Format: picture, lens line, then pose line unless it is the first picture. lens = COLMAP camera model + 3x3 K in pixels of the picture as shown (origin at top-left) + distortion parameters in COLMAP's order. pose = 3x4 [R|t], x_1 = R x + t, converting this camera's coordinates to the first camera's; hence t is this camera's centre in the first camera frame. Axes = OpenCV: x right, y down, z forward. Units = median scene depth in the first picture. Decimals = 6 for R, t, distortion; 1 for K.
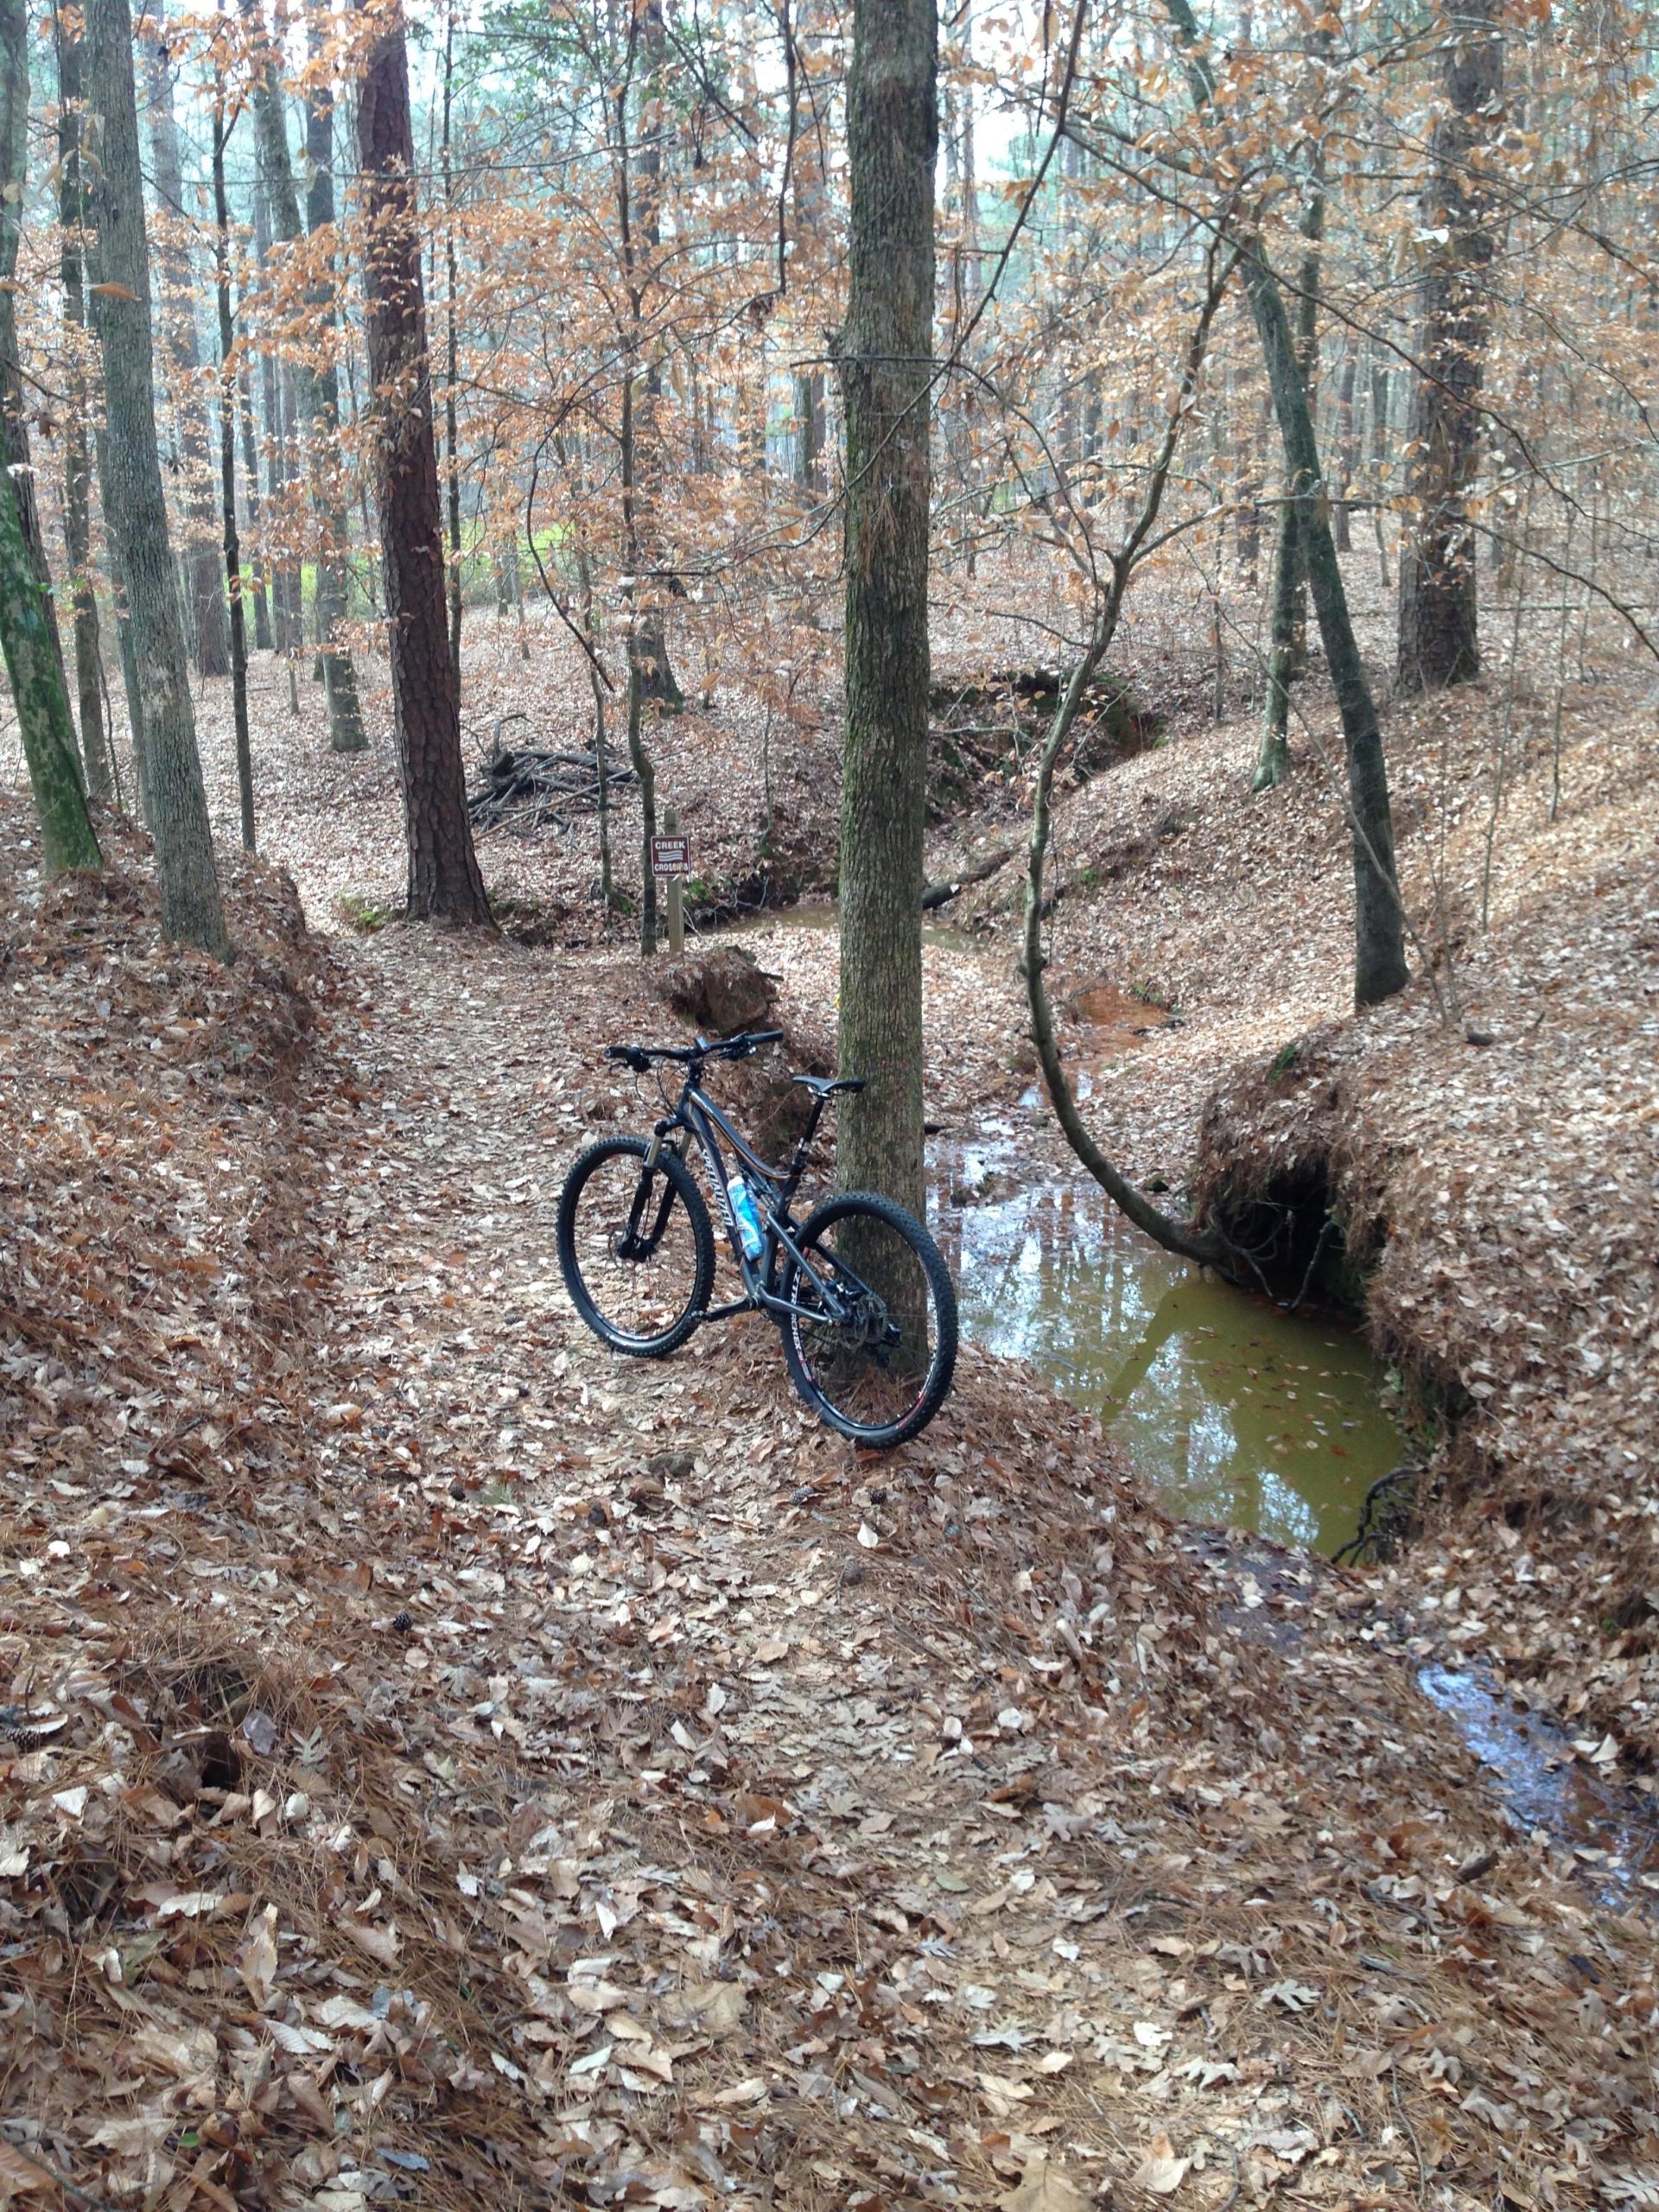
lens RADIAL K [[1971.4, 0, 829.5], [0, 1971.4, 1106.0], [0, 0, 1]] dist [0.041350, -0.000950]
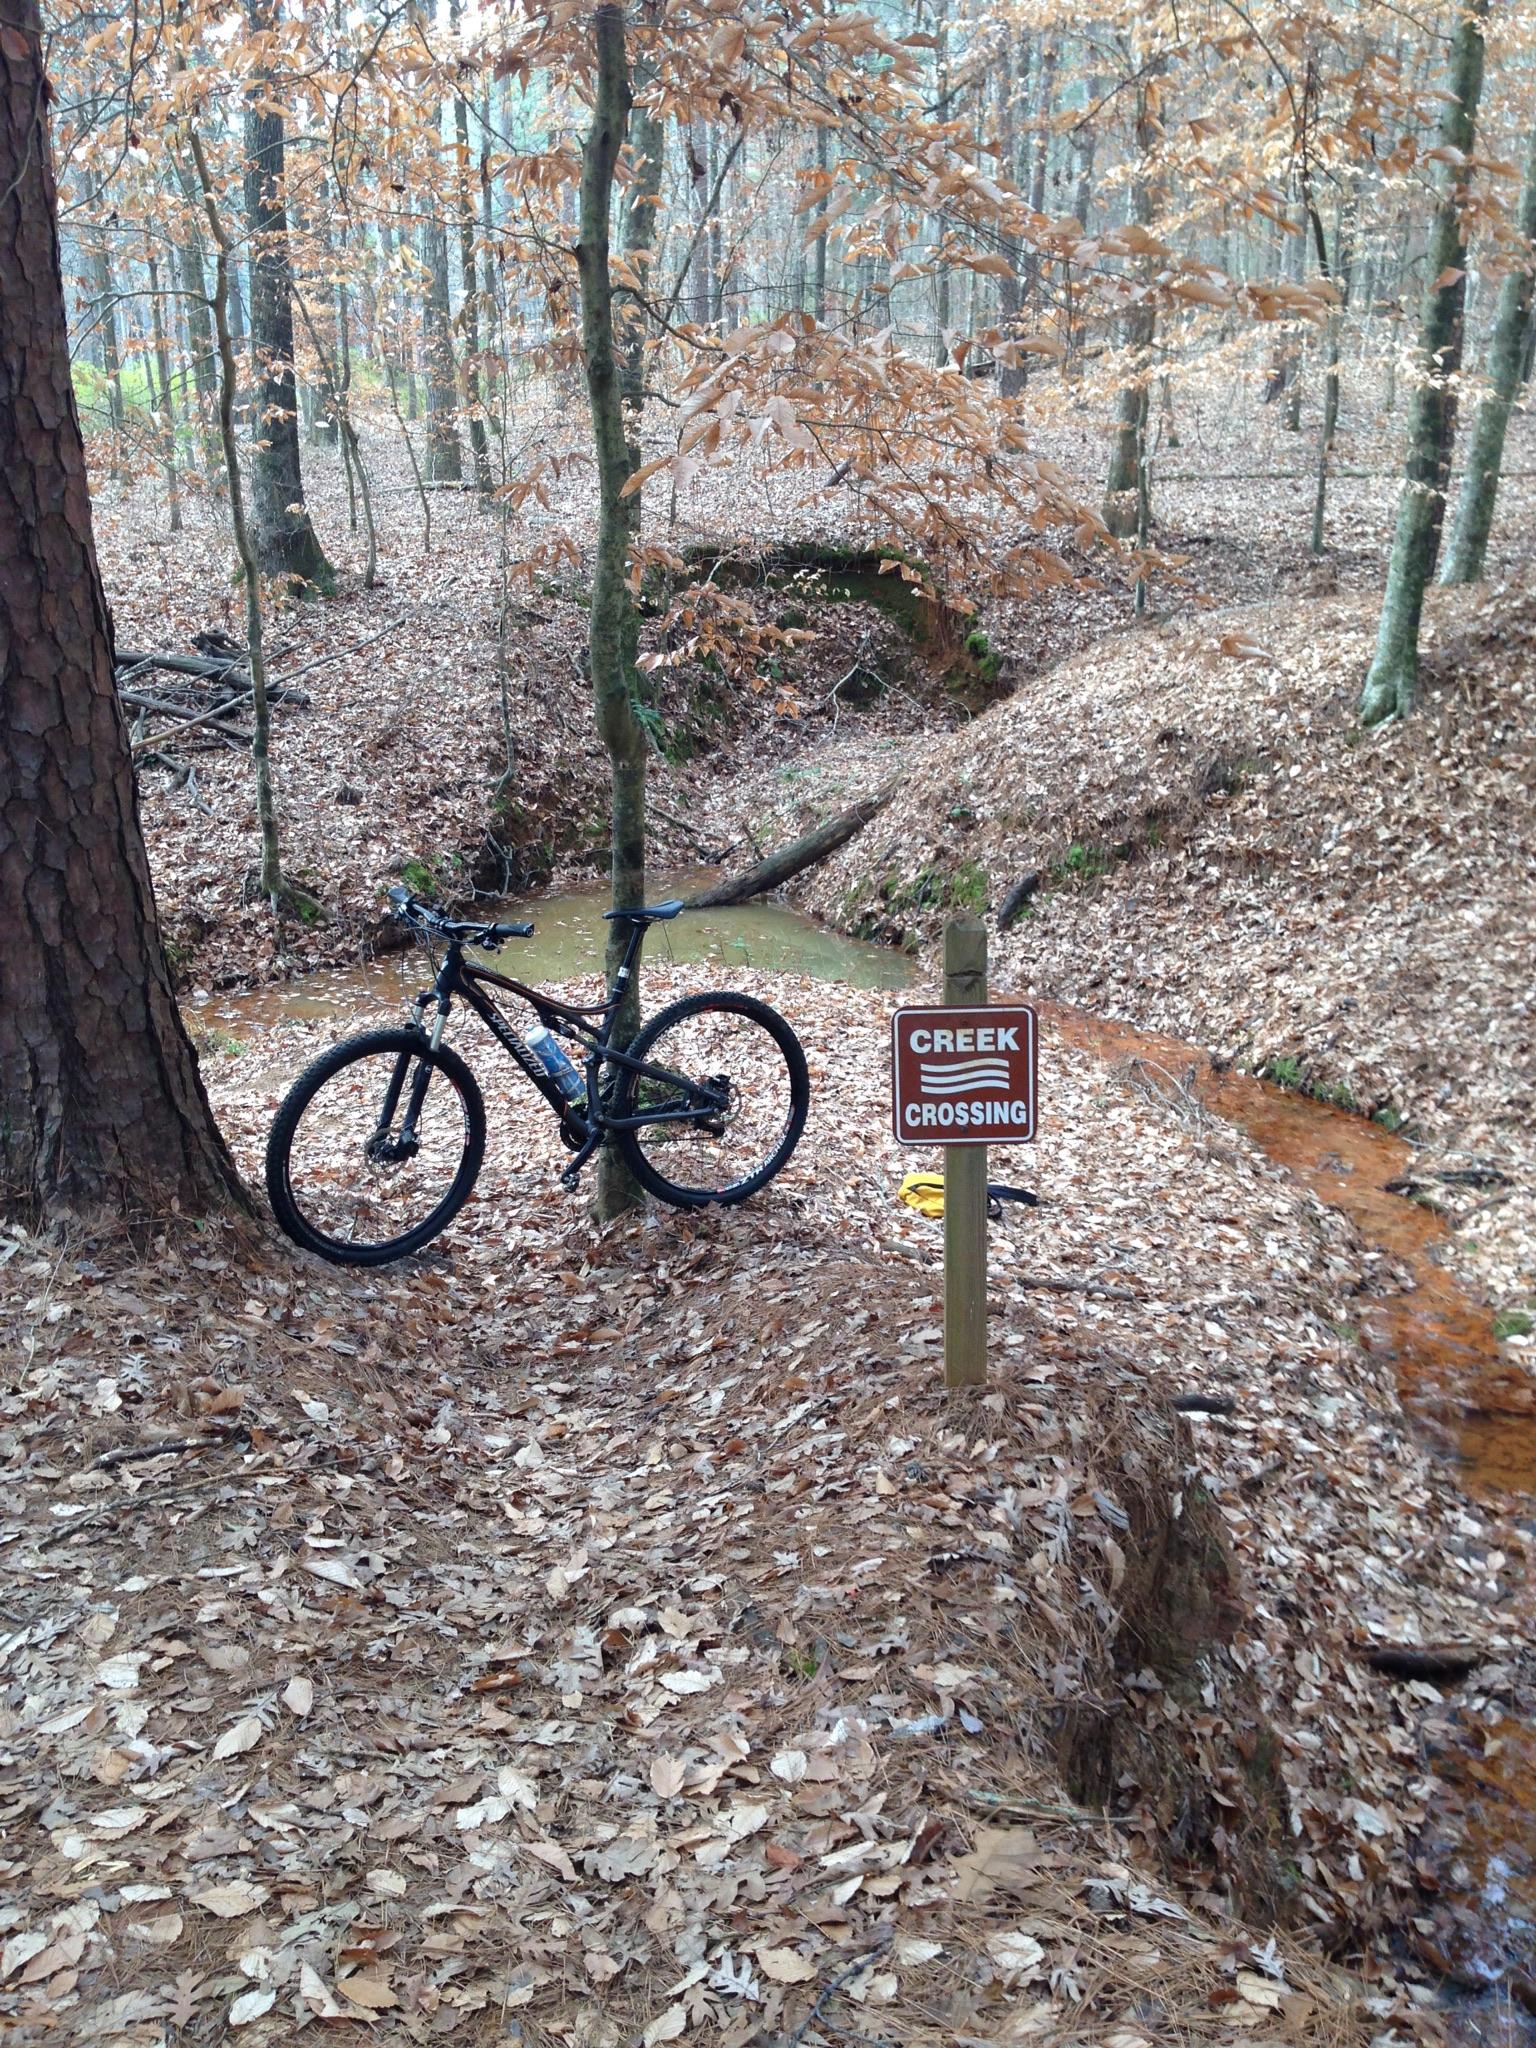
lens RADIAL K [[1825.3, 0, 768.0], [0, 1825.3, 1024.0], [0, 0, 1]] dist [0.041350, -0.000950]
pose [[0.972065, -0.047255, 0.229908, -0.096992], [0.039815, 0.998526, 0.036896, -0.082218], [-0.231312, -0.026712, 0.972513, 0.417823]]
